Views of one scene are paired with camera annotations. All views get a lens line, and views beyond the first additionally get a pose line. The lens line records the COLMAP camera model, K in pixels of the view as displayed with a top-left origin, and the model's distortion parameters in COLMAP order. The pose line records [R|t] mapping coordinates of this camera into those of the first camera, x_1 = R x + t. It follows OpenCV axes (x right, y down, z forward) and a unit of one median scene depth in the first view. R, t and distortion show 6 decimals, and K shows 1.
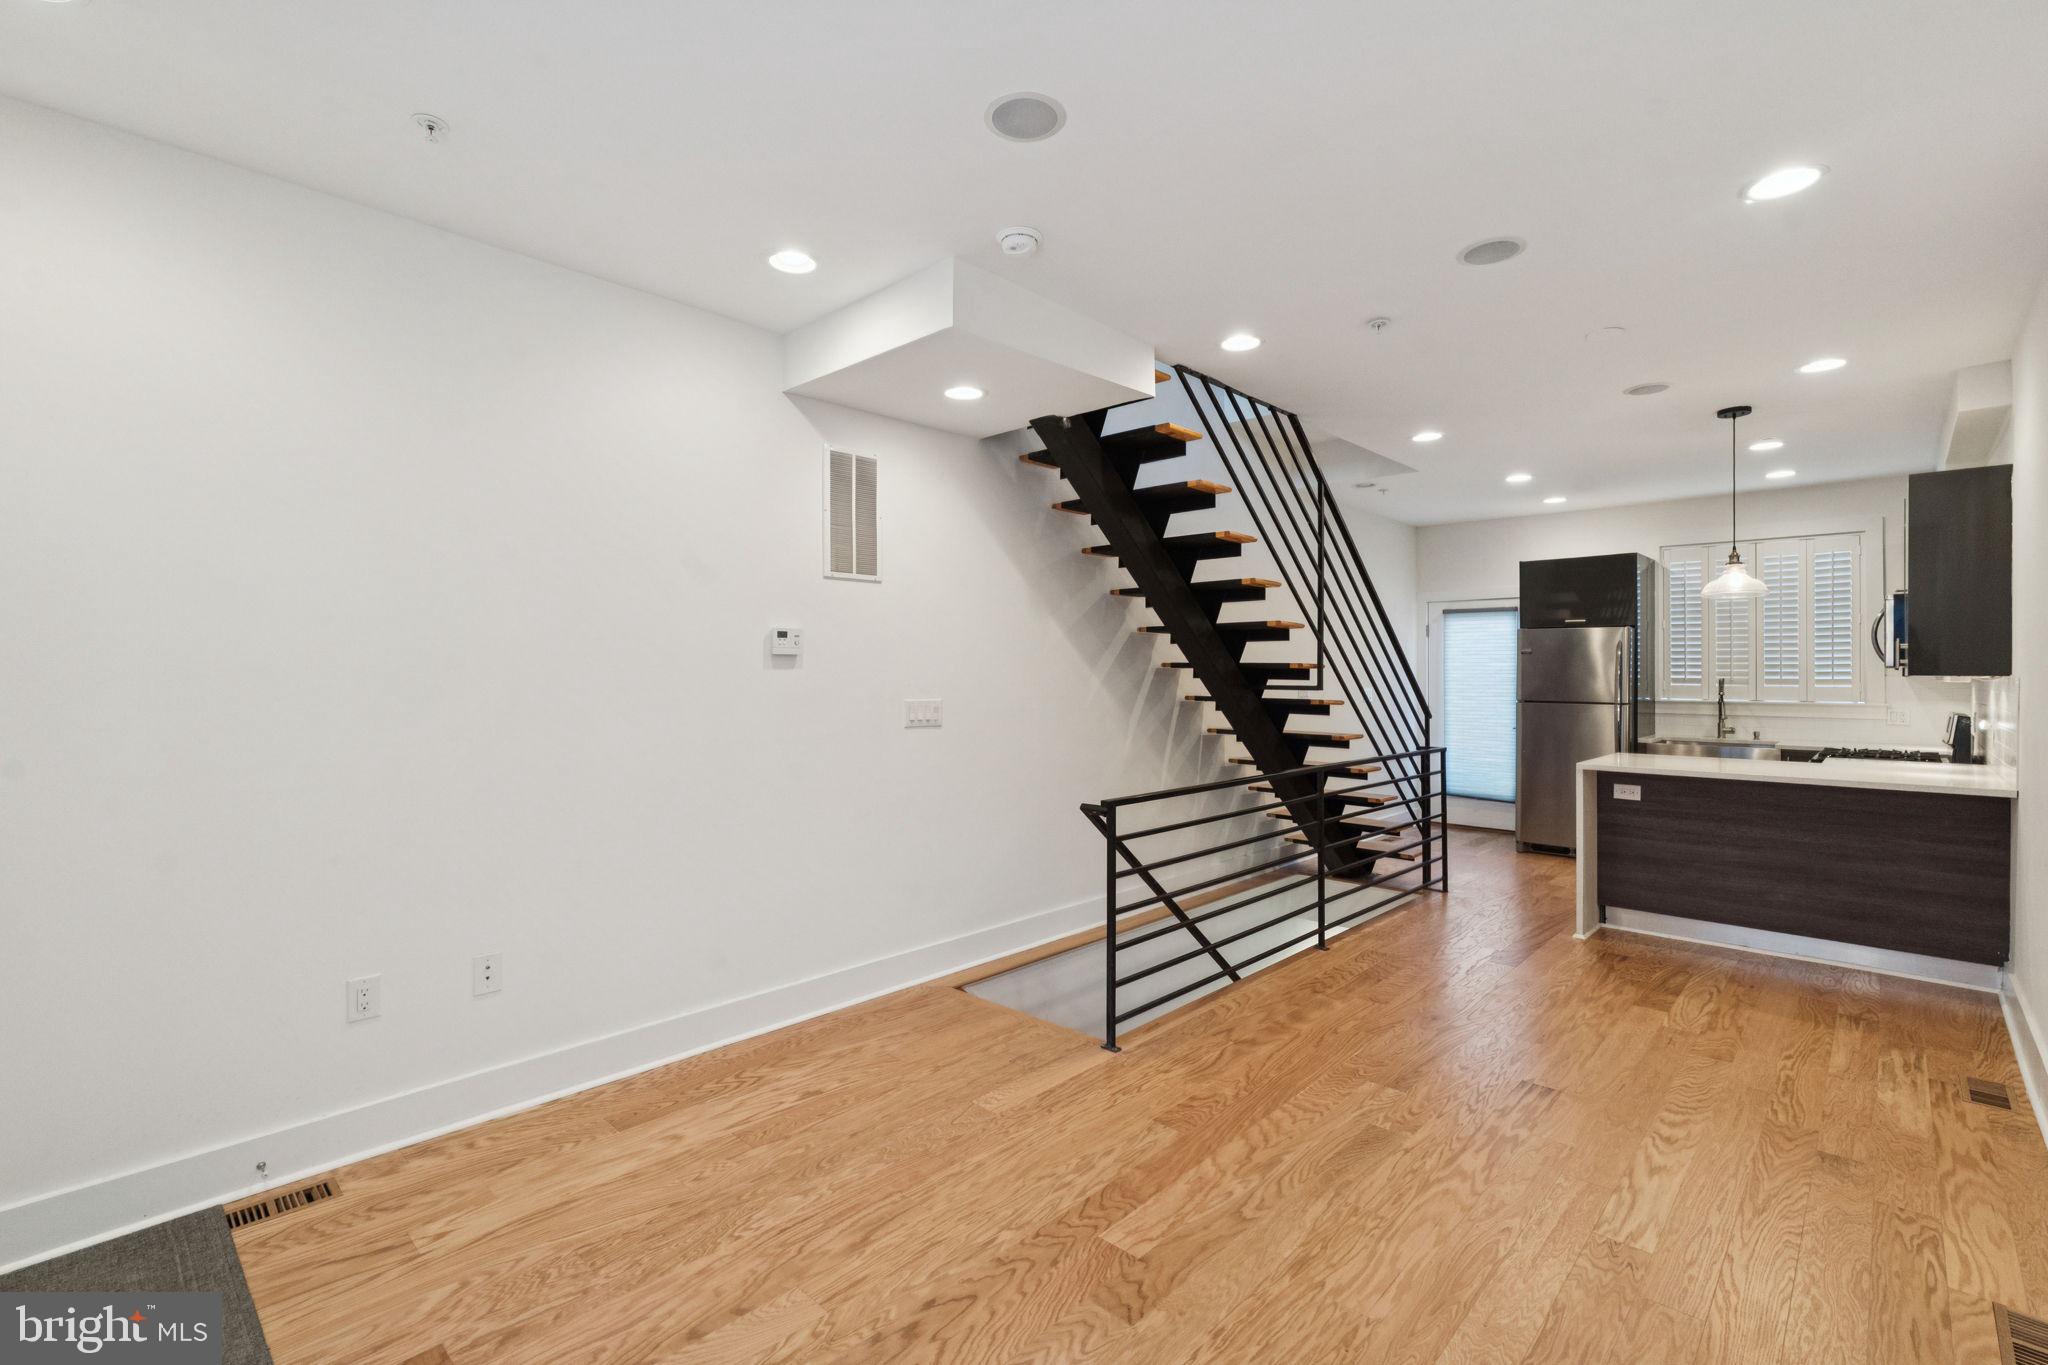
lens RADIAL K [[907.9, 0, 1026.2], [0, 907.9, 670.8], [0, 0, 1]] dist [0.002551, 0.000336]
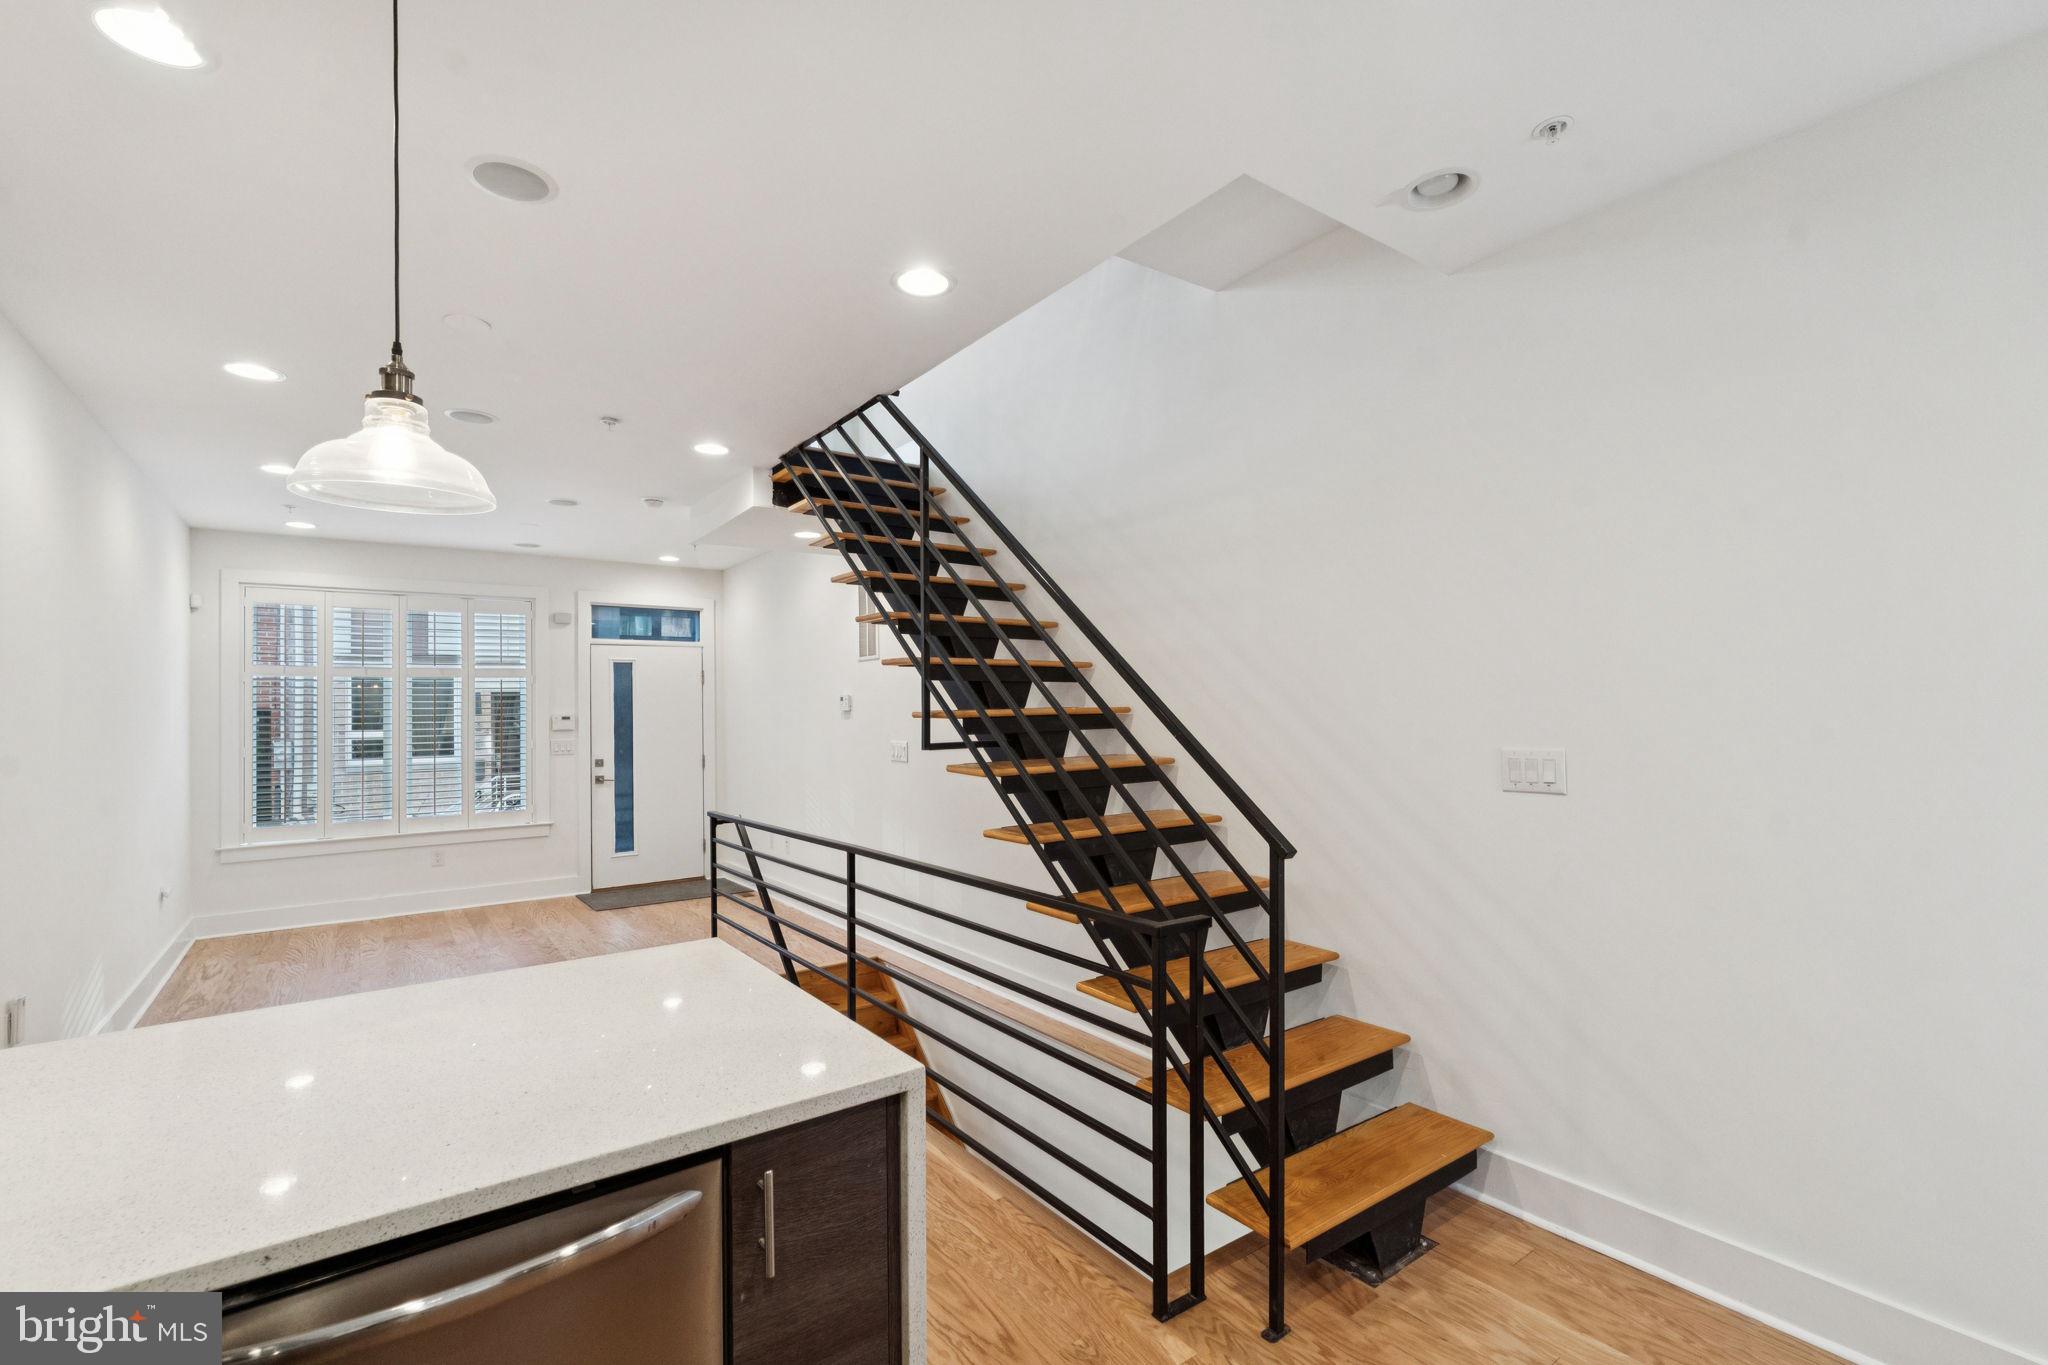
lens RADIAL K [[907.9, 0, 1026.2], [0, 907.9, 670.8], [0, 0, 1]] dist [0.002551, 0.000336]
pose [[-0.184155, -0.038310, -0.982150, 2.577371], [0.019245, 0.998908, -0.042572, -0.028117], [0.982709, -0.026741, -0.183216, 3.142122]]
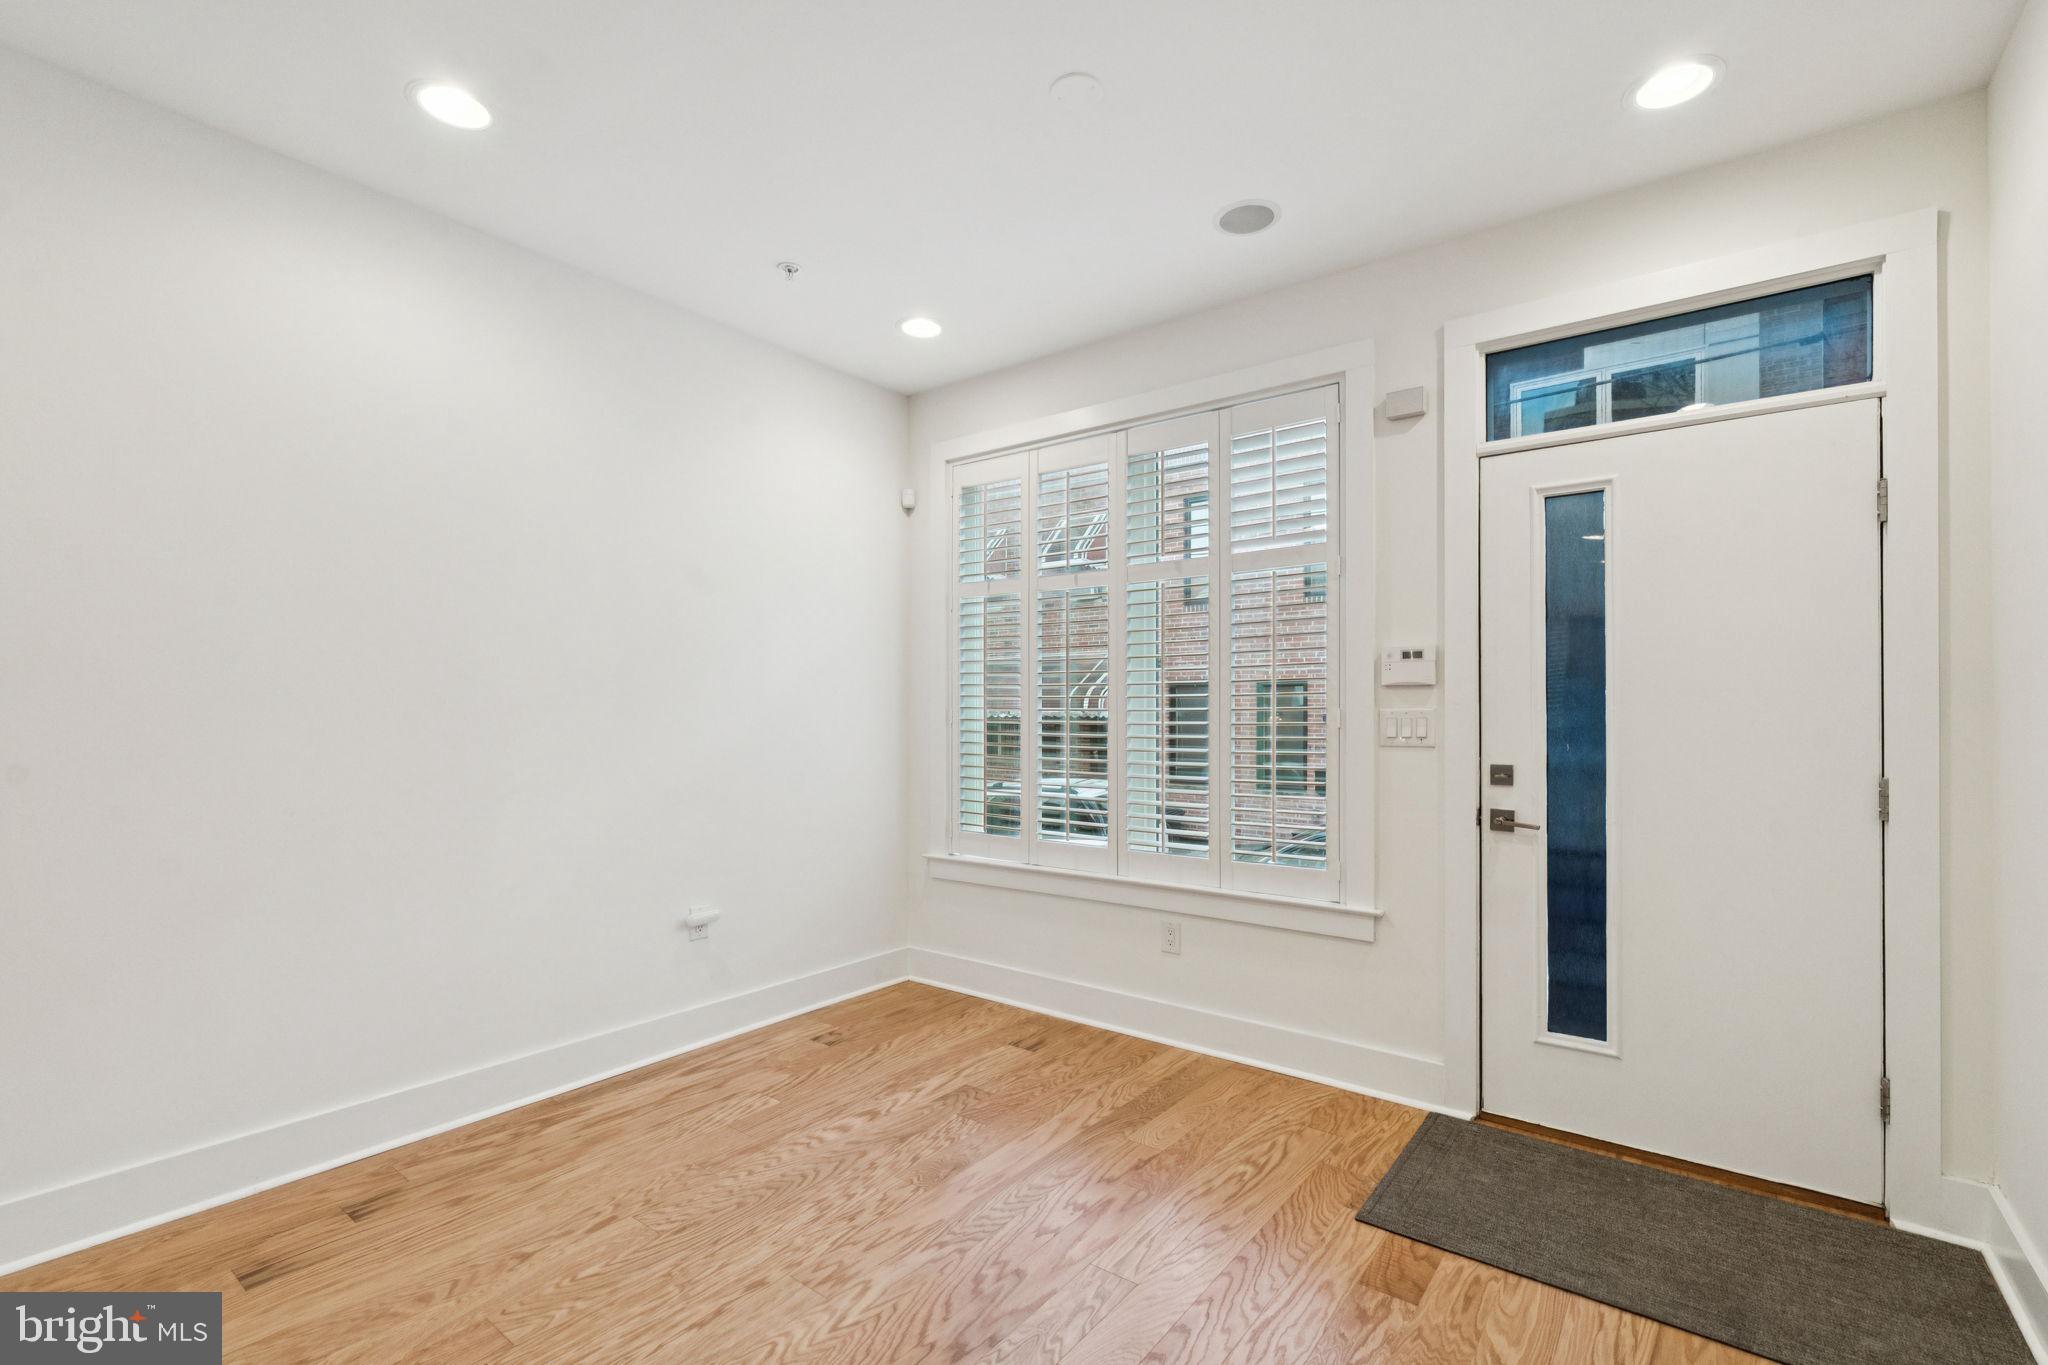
lens RADIAL K [[912.7, 0, 1024.7], [0, 912.7, 716.8], [0, 0, 1]] dist [0.001373, 0.000350]
pose [[-0.994290, -0.002594, -0.106681, -0.093635], [-0.001919, 0.999978, -0.006423, 0.087191], [0.106696, -0.006182, -0.994273, 1.942594]]
